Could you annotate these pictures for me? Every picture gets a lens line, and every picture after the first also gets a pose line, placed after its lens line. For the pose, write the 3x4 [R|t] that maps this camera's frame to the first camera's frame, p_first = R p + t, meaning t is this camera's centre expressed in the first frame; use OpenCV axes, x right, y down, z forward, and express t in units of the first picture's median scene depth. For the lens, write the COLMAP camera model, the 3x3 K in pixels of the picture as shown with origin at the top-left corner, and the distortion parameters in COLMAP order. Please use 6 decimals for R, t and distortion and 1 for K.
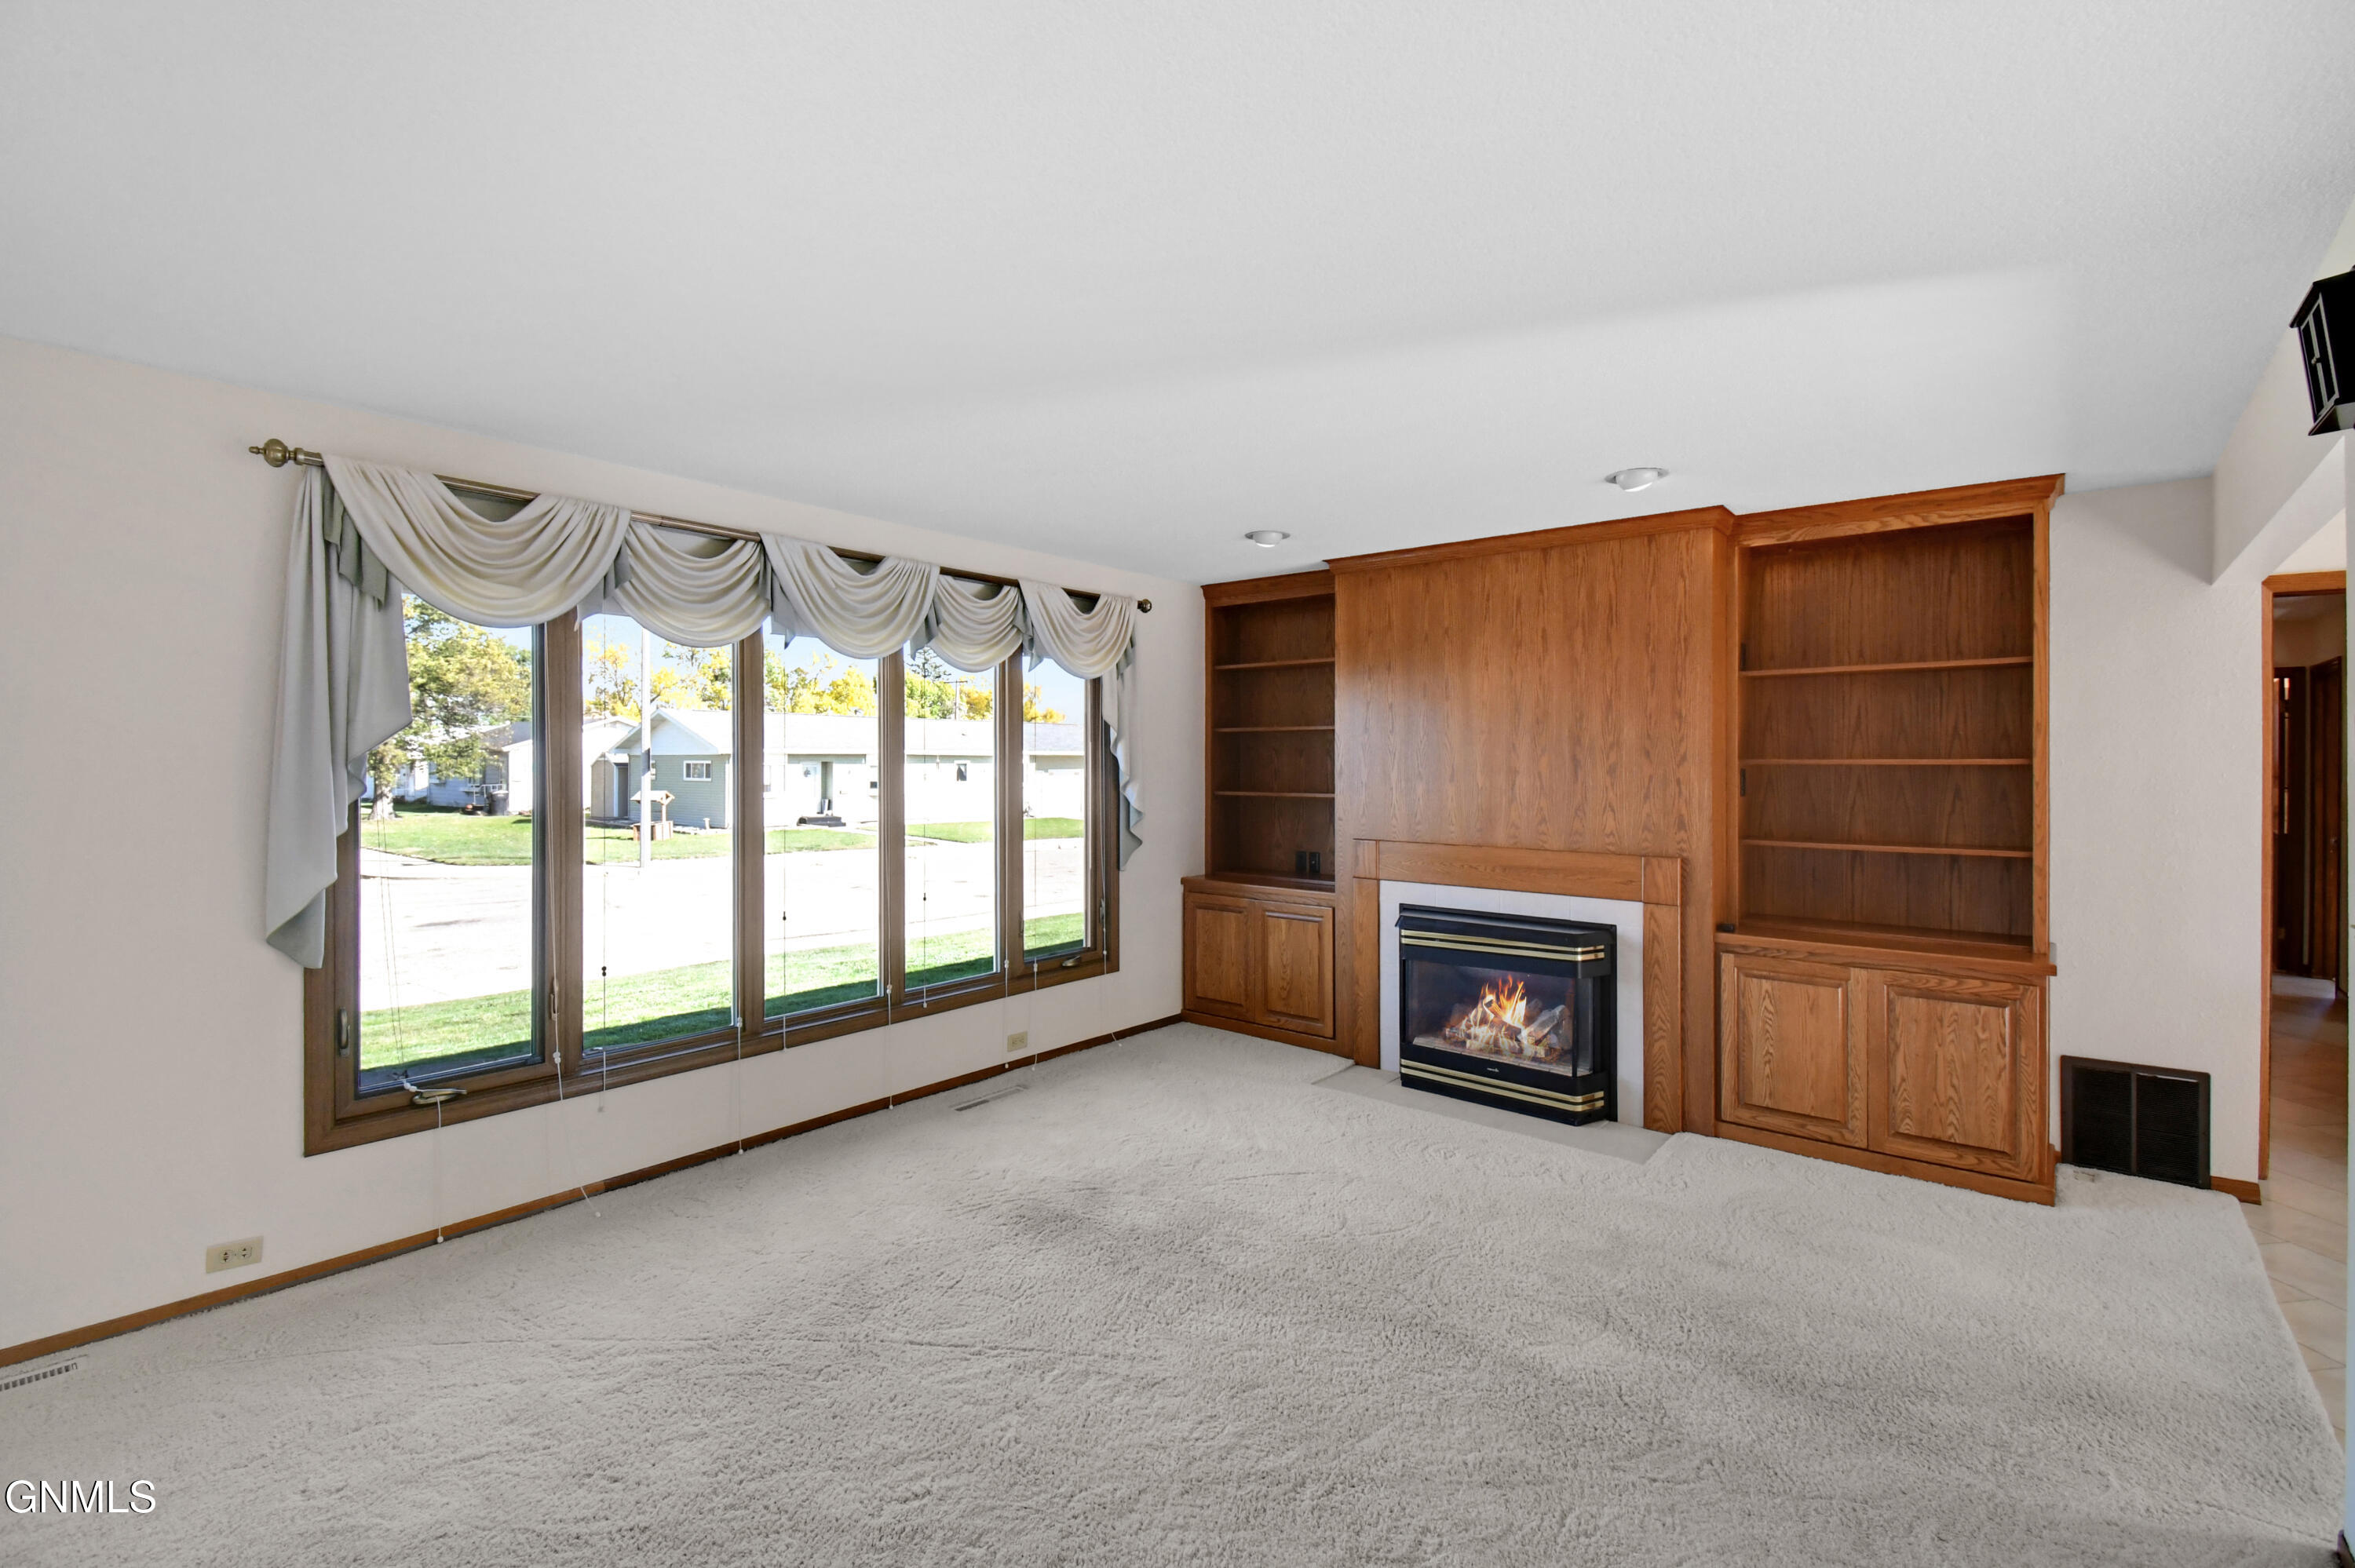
lens RADIAL K [[1028.7, 0, 1181.3], [0, 1028.7, 769.1], [0, 0, 1]] dist [0.023479, -0.009056]
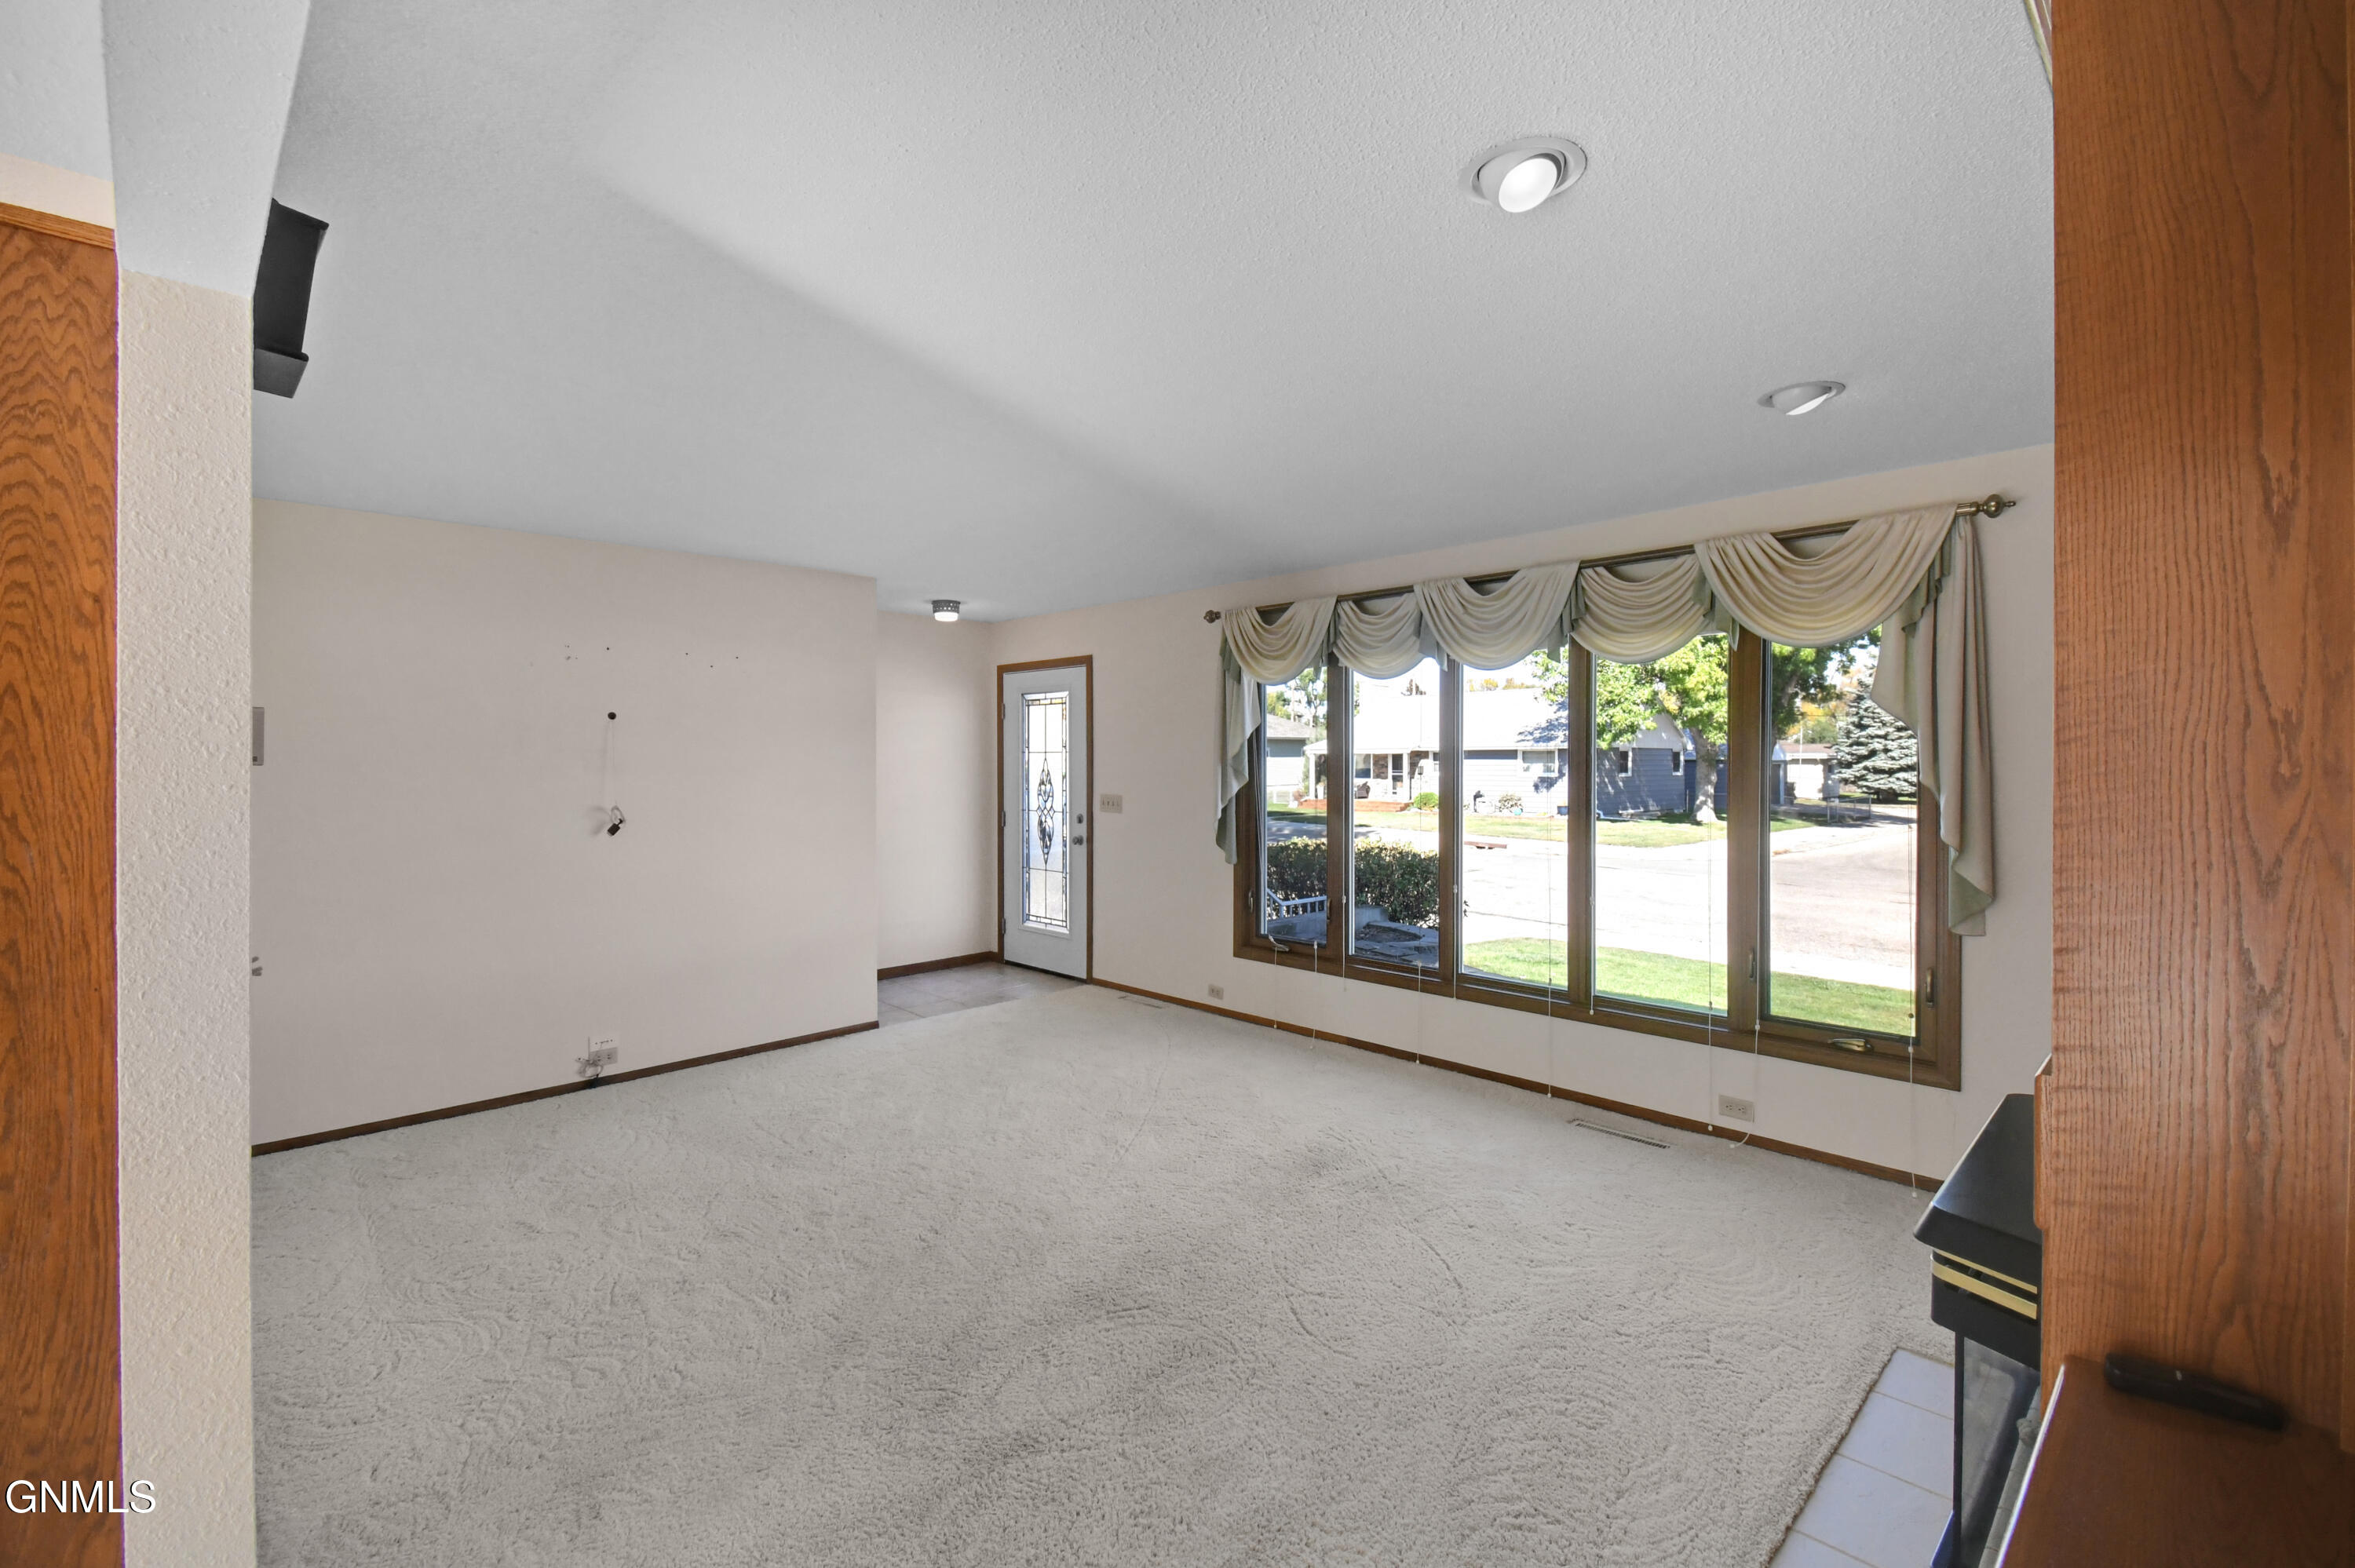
lens RADIAL K [[1028.7, 0, 1187.3], [0, 1028.7, 776.5], [0, 0, 1]] dist [0.023479, -0.009056]
pose [[-0.089875, 0.007209, -0.995927, 0.611116], [-0.014210, 0.999863, 0.008519, 0.002968], [0.995852, 0.014918, -0.089760, 0.571149]]
